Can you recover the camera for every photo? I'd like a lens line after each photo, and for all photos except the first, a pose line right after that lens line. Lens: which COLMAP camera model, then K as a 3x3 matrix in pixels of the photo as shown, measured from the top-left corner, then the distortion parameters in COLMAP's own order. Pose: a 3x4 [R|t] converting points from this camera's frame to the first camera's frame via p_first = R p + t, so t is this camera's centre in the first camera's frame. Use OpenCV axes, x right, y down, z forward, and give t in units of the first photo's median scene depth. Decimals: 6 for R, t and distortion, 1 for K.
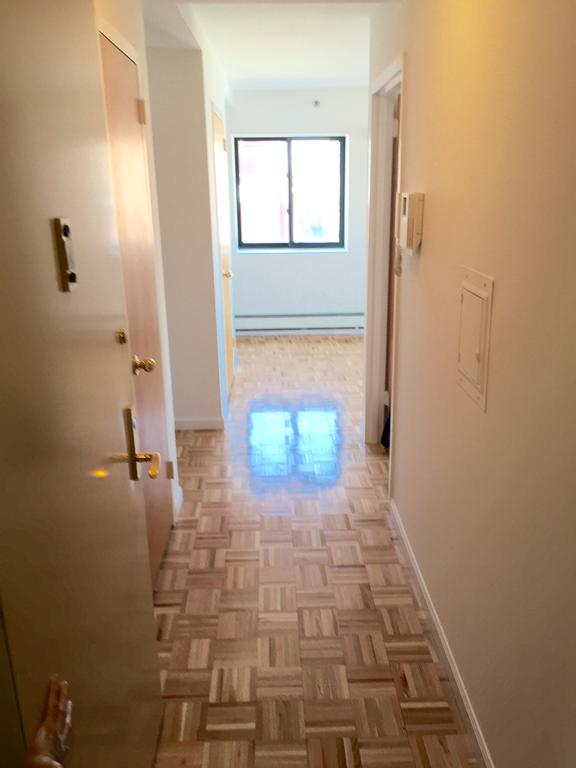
lens RADIAL K [[655.9, 0, 287.7], [0, 655.9, 393.4], [0, 0, 1]] dist [0.044845, -0.004179]
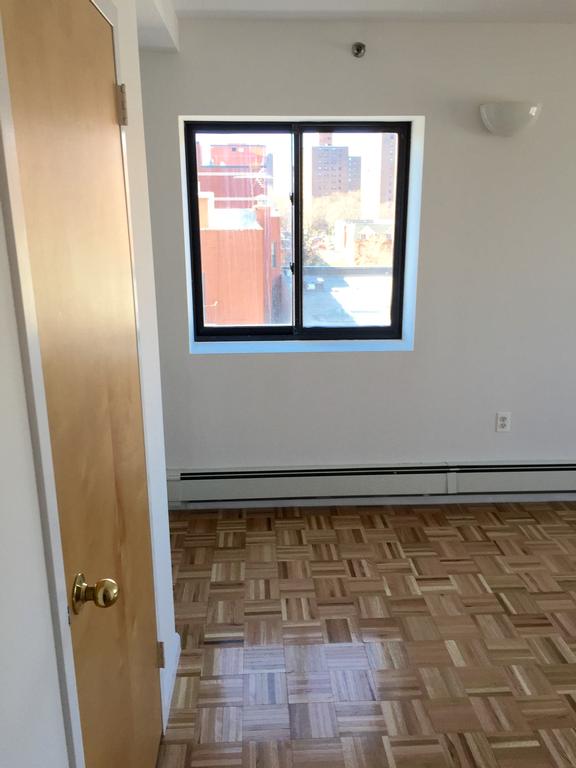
lens RADIAL K [[662.4, 0, 288.0], [0, 662.4, 384.0], [0, 0, 1]] dist [0.086482, -0.073699]
pose [[0.999587, 0.002259, 0.028650, -0.019049], [-0.000884, 0.998852, -0.047896, -0.168482], [-0.028726, 0.047850, 0.998441, 0.505904]]
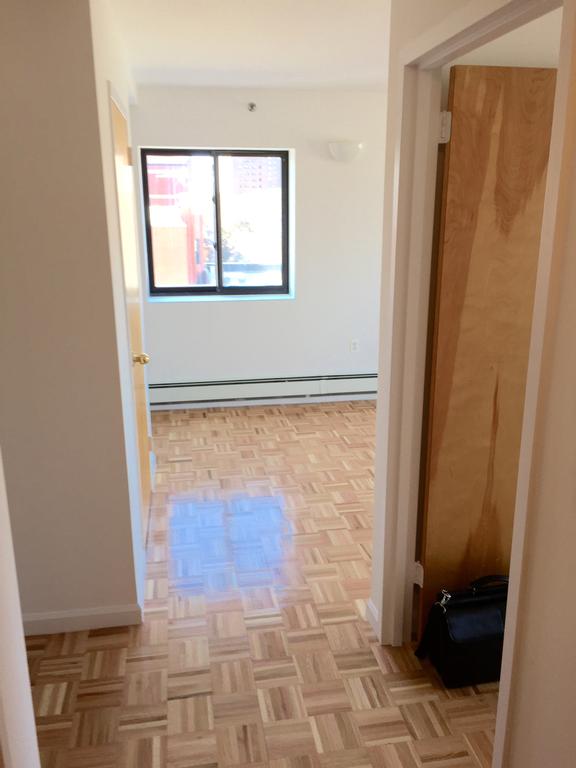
lens RADIAL K [[655.9, 0, 287.7], [0, 655.9, 393.4], [0, 0, 1]] dist [0.044845, -0.004179]
pose [[0.989966, -0.026175, 0.138858, -0.028015], [0.030249, 0.999169, -0.027311, -0.086271], [-0.138028, 0.031237, 0.989936, 0.246315]]
